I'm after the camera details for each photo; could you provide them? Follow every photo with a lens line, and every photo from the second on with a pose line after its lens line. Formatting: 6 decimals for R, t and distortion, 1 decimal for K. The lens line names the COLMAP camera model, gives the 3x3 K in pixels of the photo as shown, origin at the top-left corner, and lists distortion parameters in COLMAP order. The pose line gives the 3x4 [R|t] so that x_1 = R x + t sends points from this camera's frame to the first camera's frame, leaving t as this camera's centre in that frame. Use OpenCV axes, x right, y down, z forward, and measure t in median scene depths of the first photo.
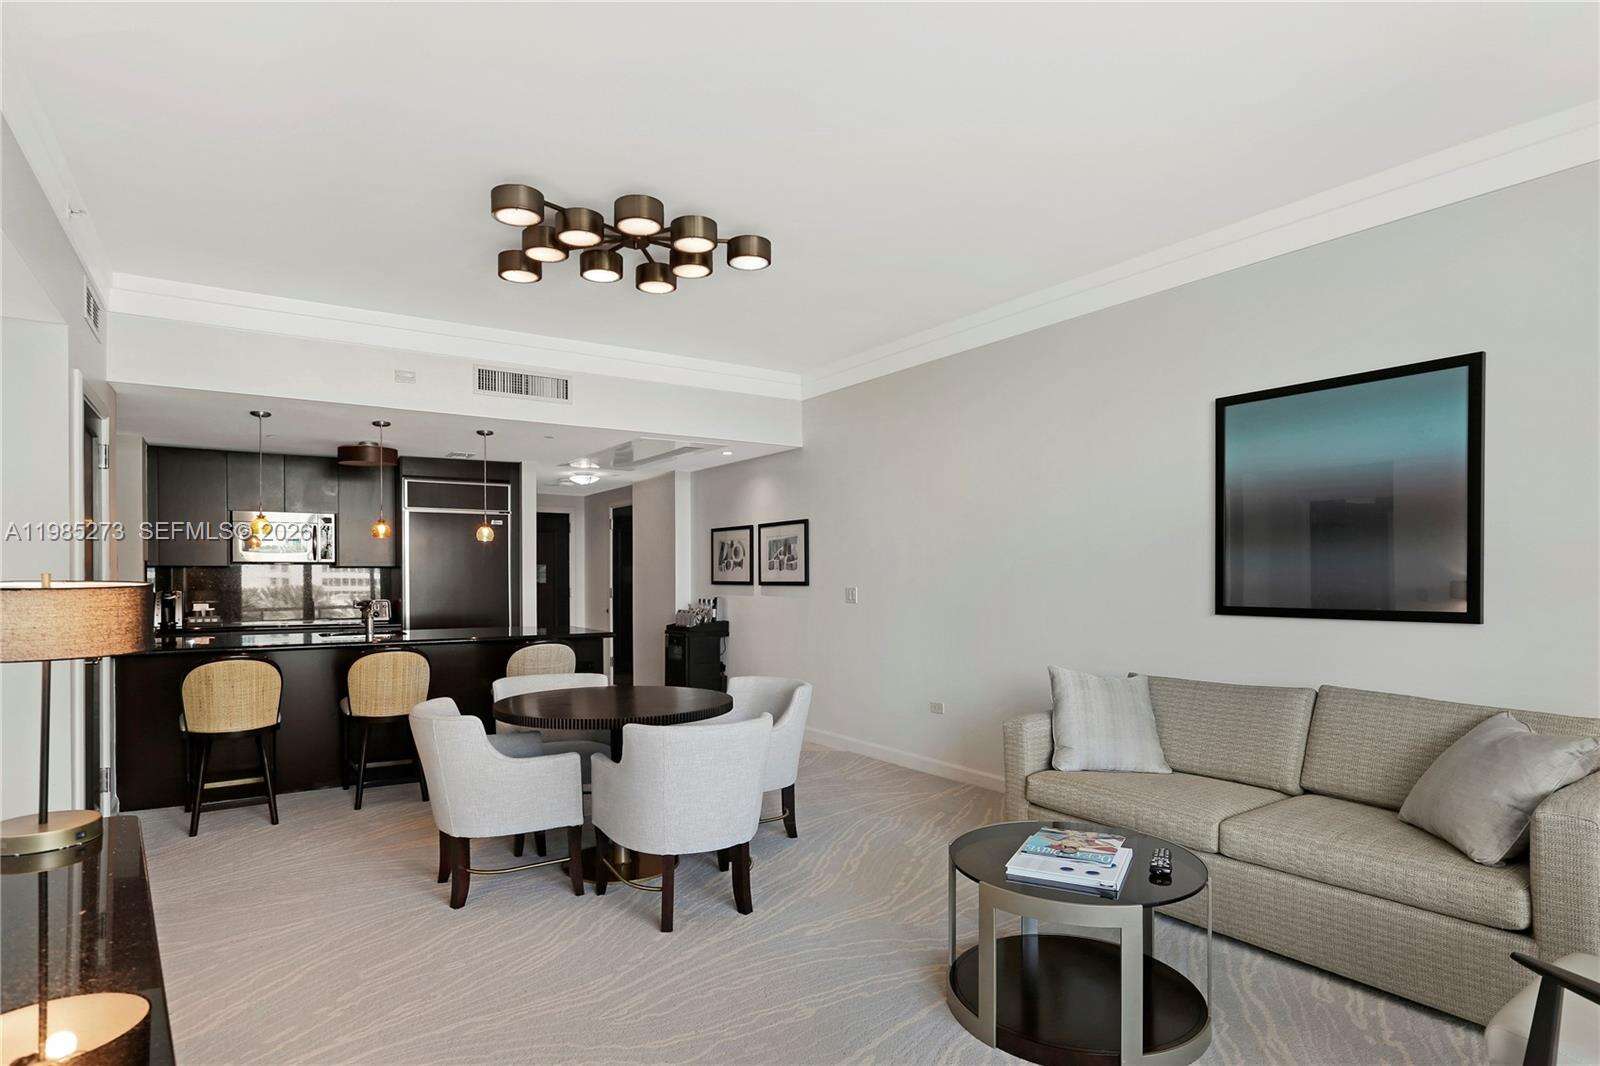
lens RADIAL K [[909.7, 0, 846.9], [0, 909.7, 585.2], [0, 0, 1]] dist [-0.009150, 0.001594]
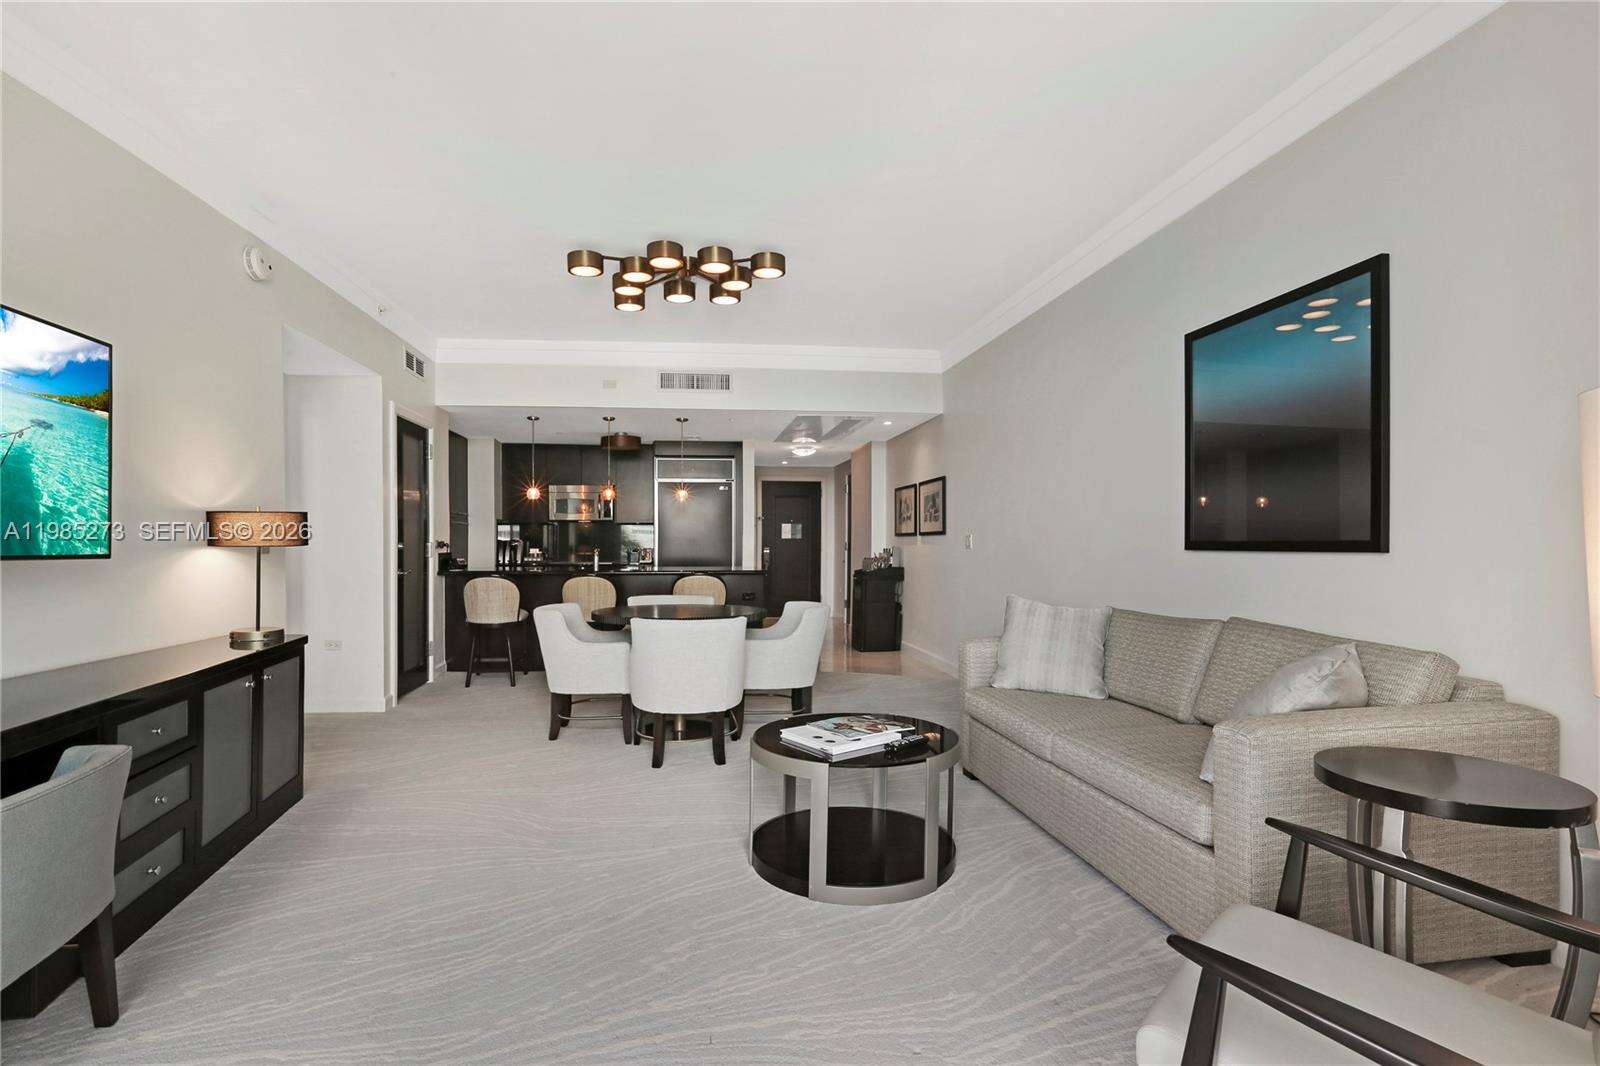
lens RADIAL K [[852.8, 0, 809.5], [0, 852.8, 540.9], [0, 0, 1]] dist [0.000343, -0.003704]
pose [[0.880265, -0.004254, -0.474463, 0.489123], [-0.002756, 0.999897, -0.014078, 0.037151], [0.474474, 0.013700, 0.880163, -0.023625]]
